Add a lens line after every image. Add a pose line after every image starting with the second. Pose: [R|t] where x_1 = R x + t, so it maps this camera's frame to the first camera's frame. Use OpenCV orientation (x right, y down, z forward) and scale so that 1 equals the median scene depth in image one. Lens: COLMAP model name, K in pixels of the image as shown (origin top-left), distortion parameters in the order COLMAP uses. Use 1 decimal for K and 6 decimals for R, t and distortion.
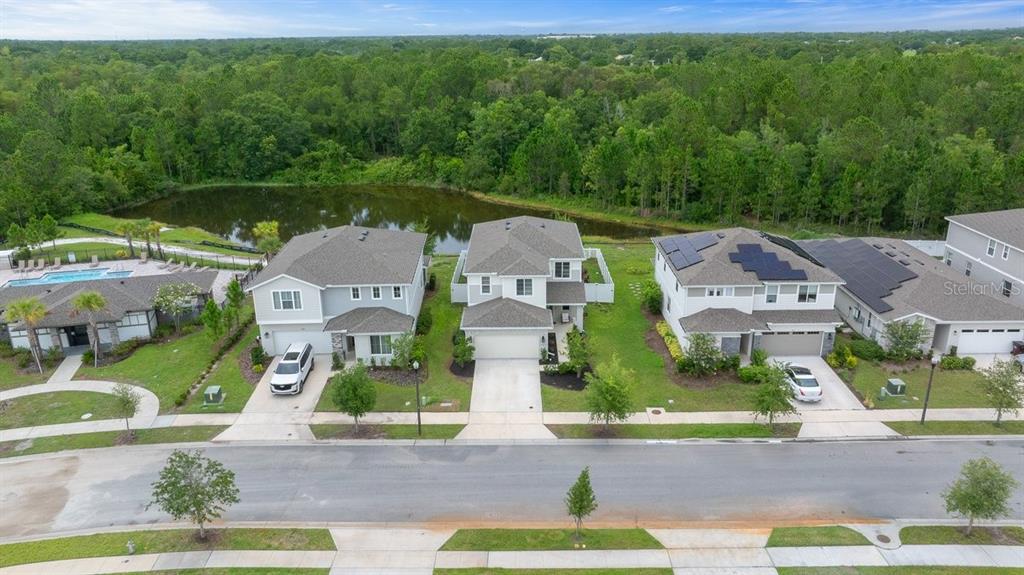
lens RADIAL K [[721.7, 0, 512.8], [0, 721.7, 287.3], [0, 0, 1]] dist [-0.022427, 0.002134]
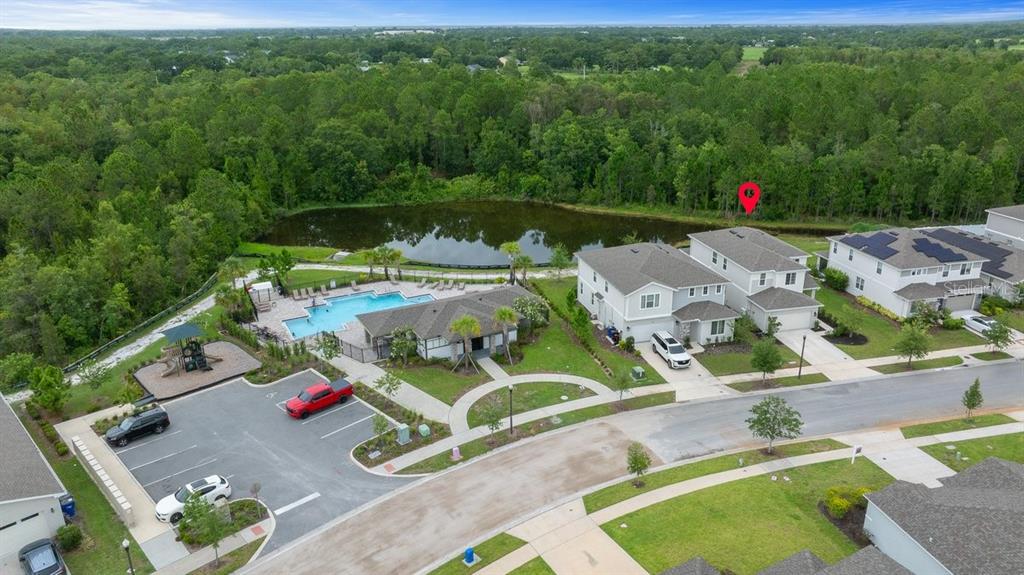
lens RADIAL K [[721.7, 0, 511.0], [0, 721.7, 287.9], [0, 0, 1]] dist [-0.022427, 0.002134]
pose [[0.972217, -0.076814, 0.221118, -0.597044], [0.074517, 0.997044, 0.018722, -0.035788], [-0.221903, -0.001725, 0.975067, -0.182172]]
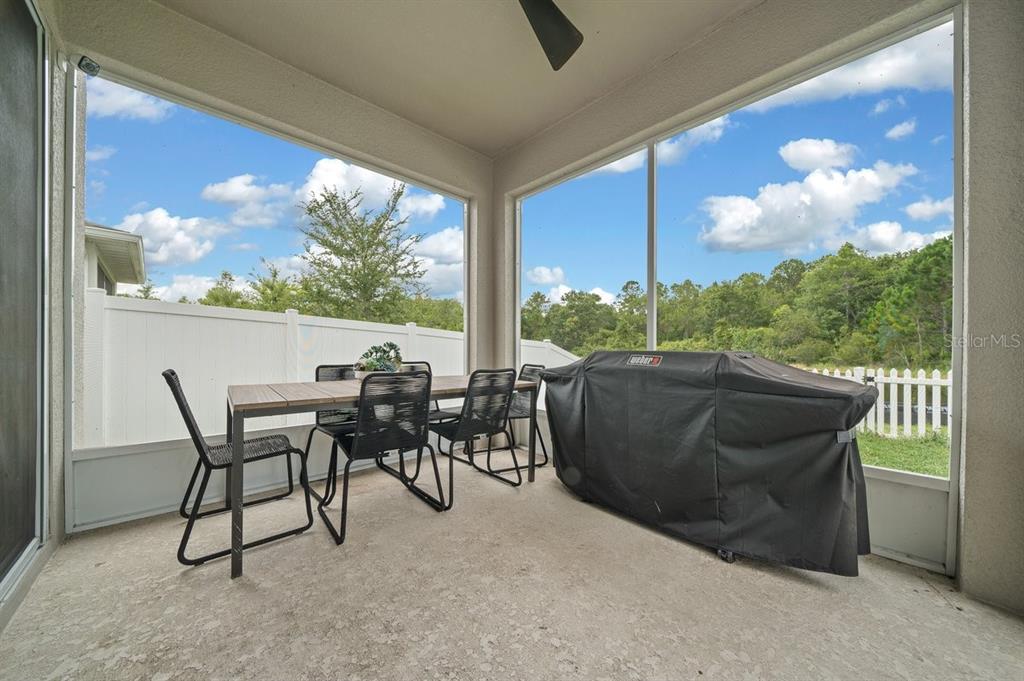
lens RADIAL K [[348.5, 0, 509.5], [0, 348.5, 343.4], [0, 0, 1]] dist [-0.009657, 0.000505]
pose [[0.685175, 0.002548, -0.728374, 0.004328], [-0.245995, 0.942047, -0.228109, -0.024516], [0.685582, 0.335471, 0.646094, 0.919359]]
